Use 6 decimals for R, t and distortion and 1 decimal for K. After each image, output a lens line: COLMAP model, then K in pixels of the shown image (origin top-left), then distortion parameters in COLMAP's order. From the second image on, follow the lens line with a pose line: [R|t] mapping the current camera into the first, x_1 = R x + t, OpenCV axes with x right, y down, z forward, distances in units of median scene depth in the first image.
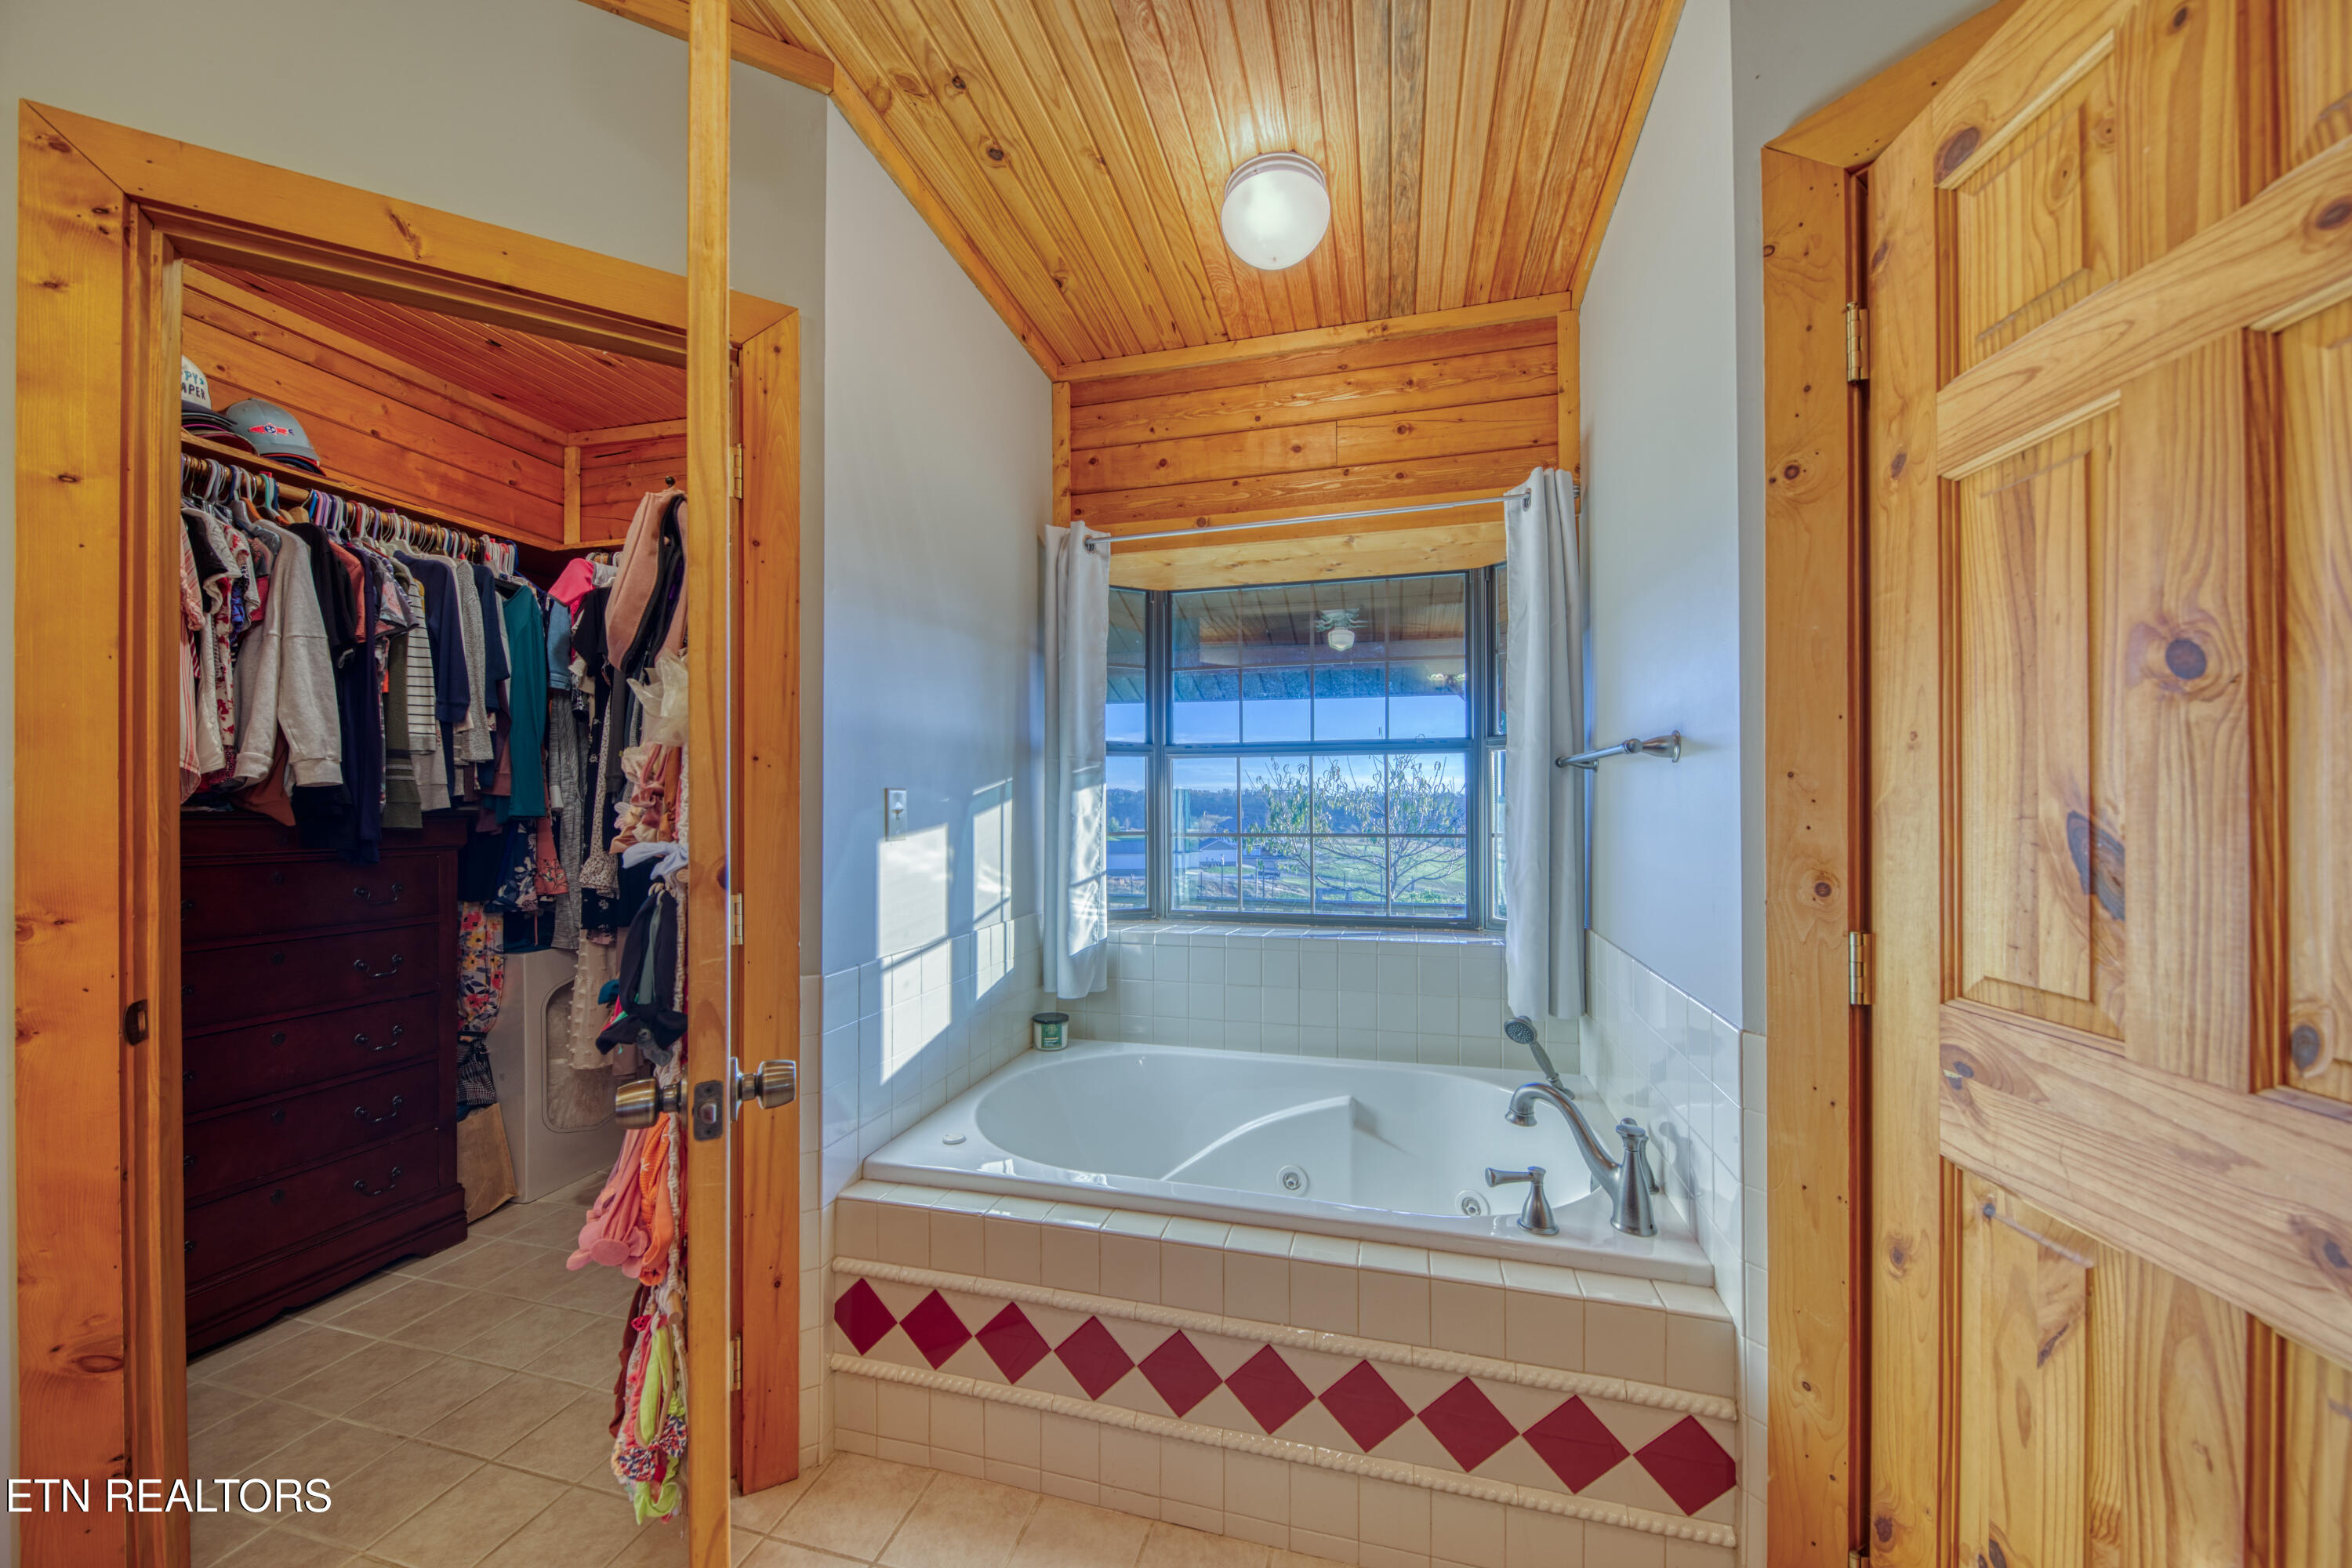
lens RADIAL K [[843.3, 0, 1164.4], [0, 843.3, 804.6], [0, 0, 1]] dist [-0.007599, -0.000170]
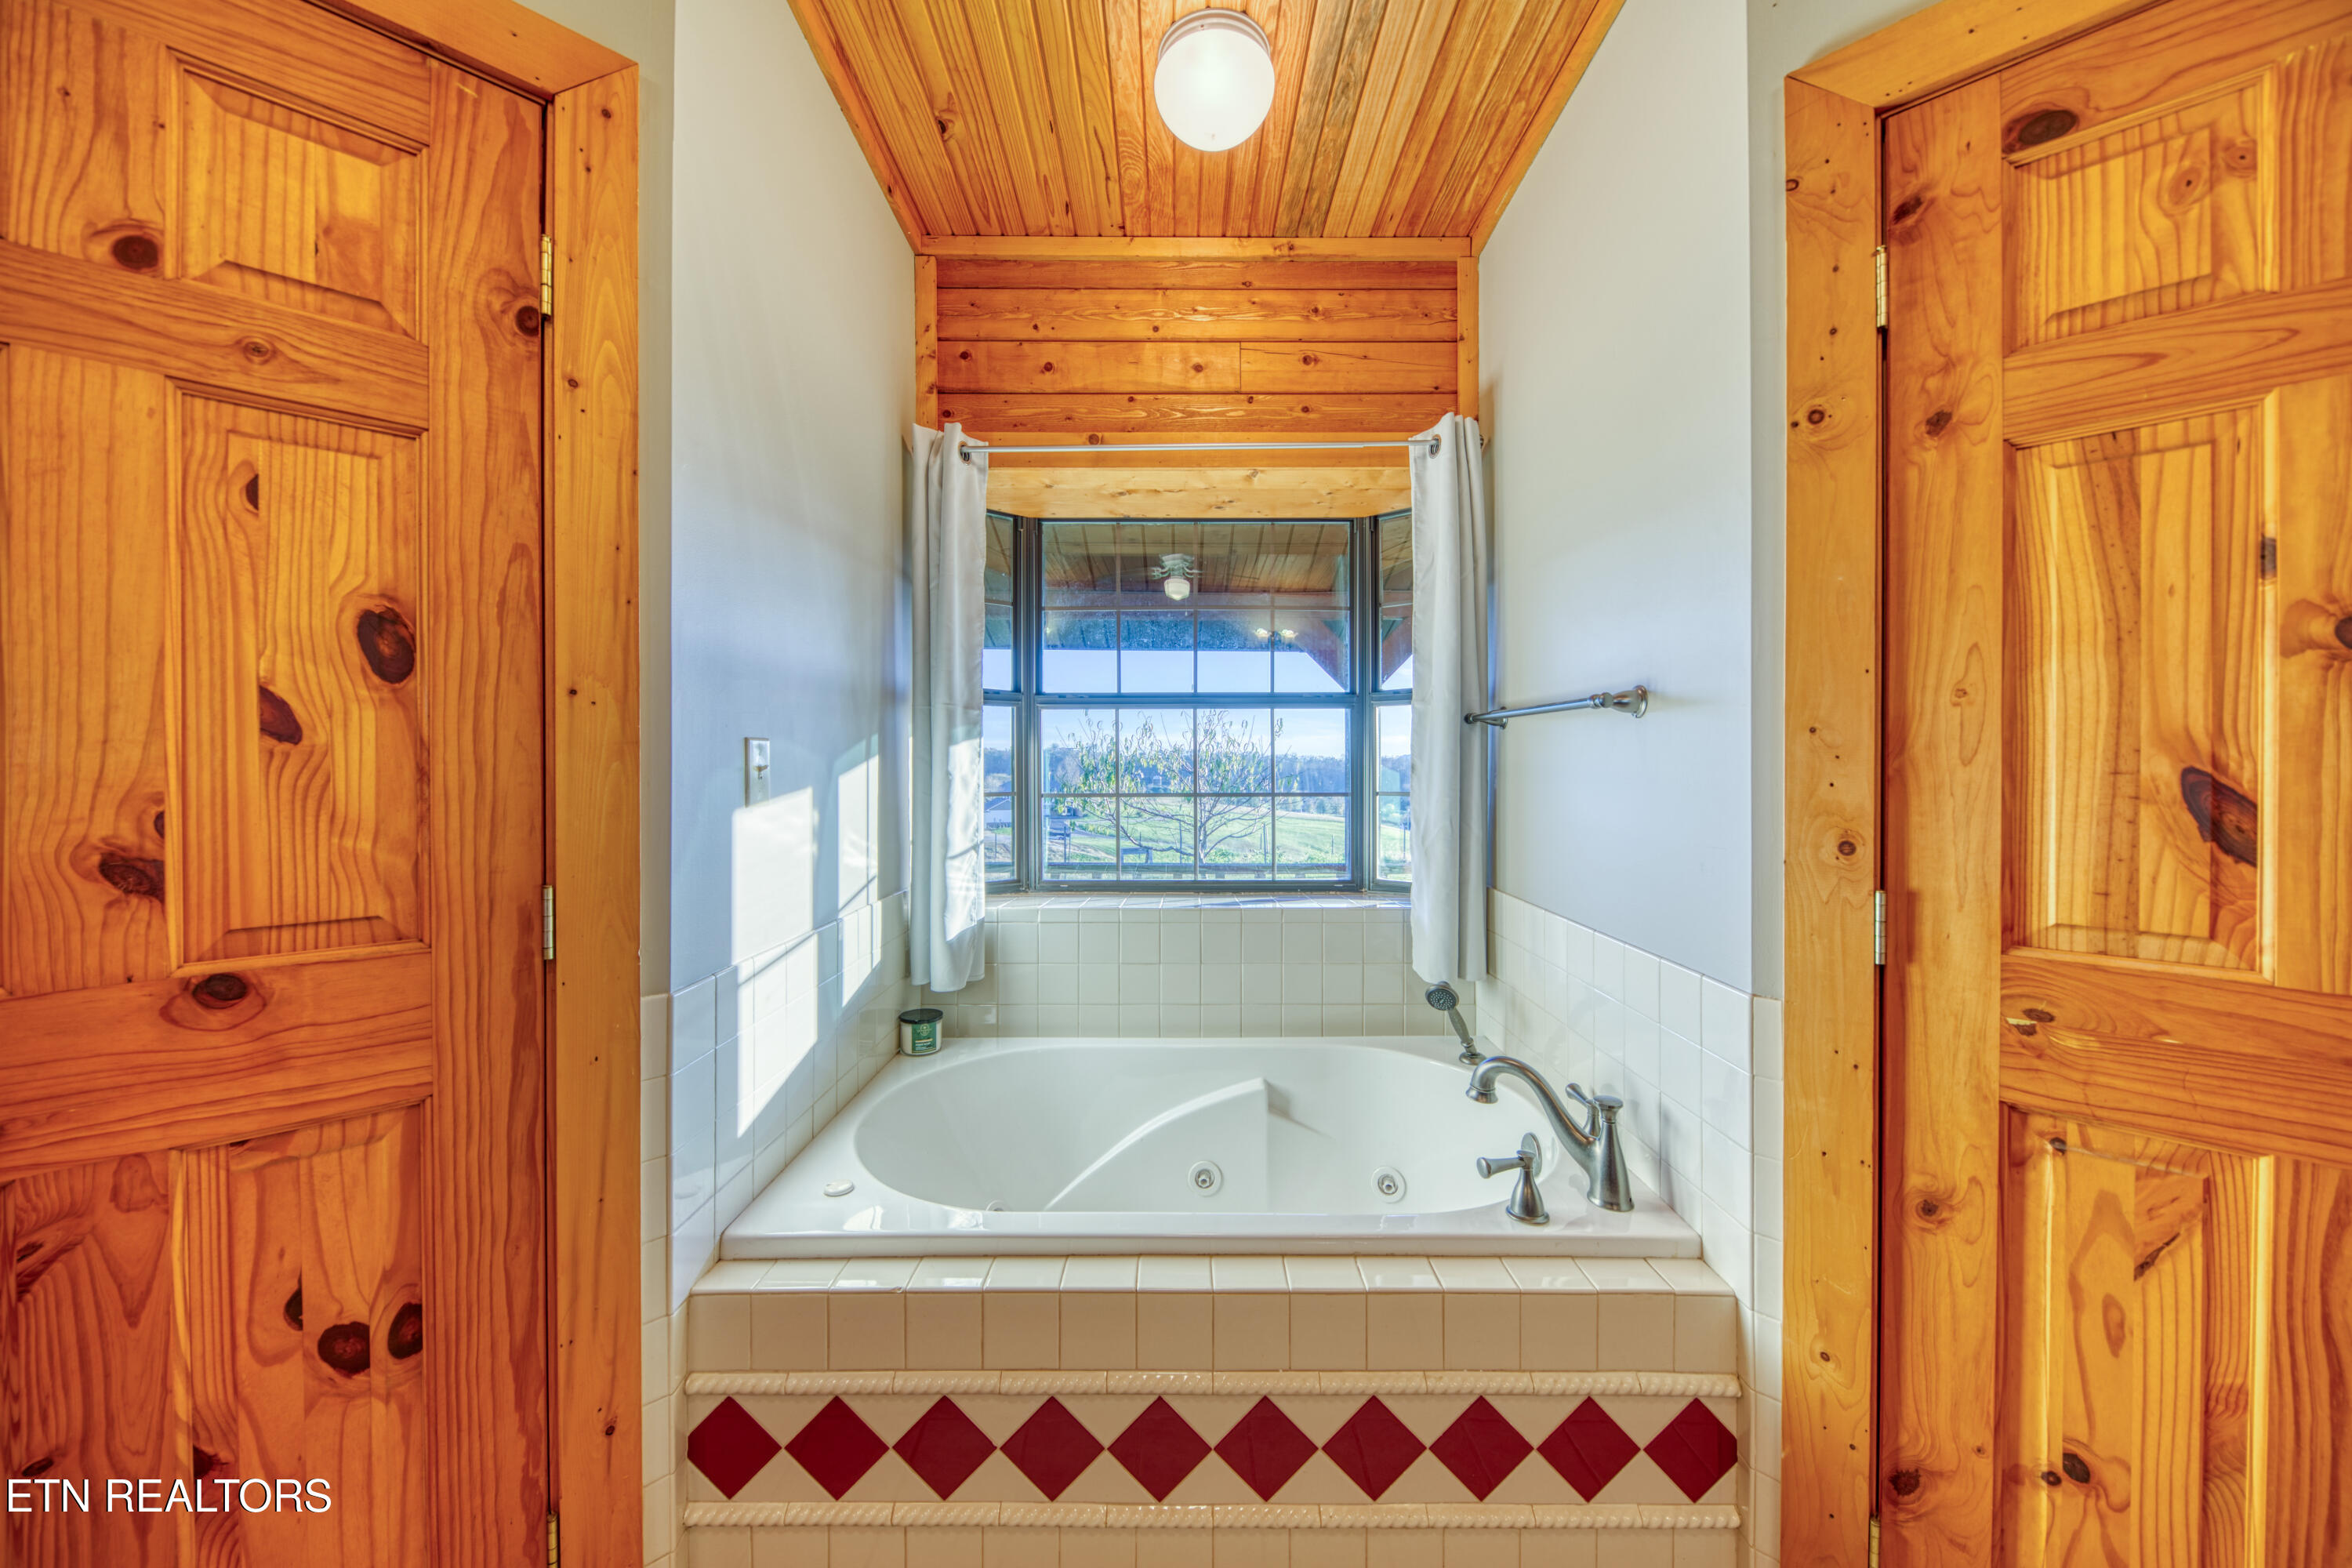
lens RADIAL K [[879.0, 0, 1183.0], [0, 879.0, 768.6], [0, 0, 1]] dist [-0.002598, -0.002398]
pose [[0.968844, 0.000496, 0.247671, -0.136670], [-0.002150, 0.999977, 0.006407, 0.002720], [-0.247662, -0.006740, 0.968823, 0.129982]]
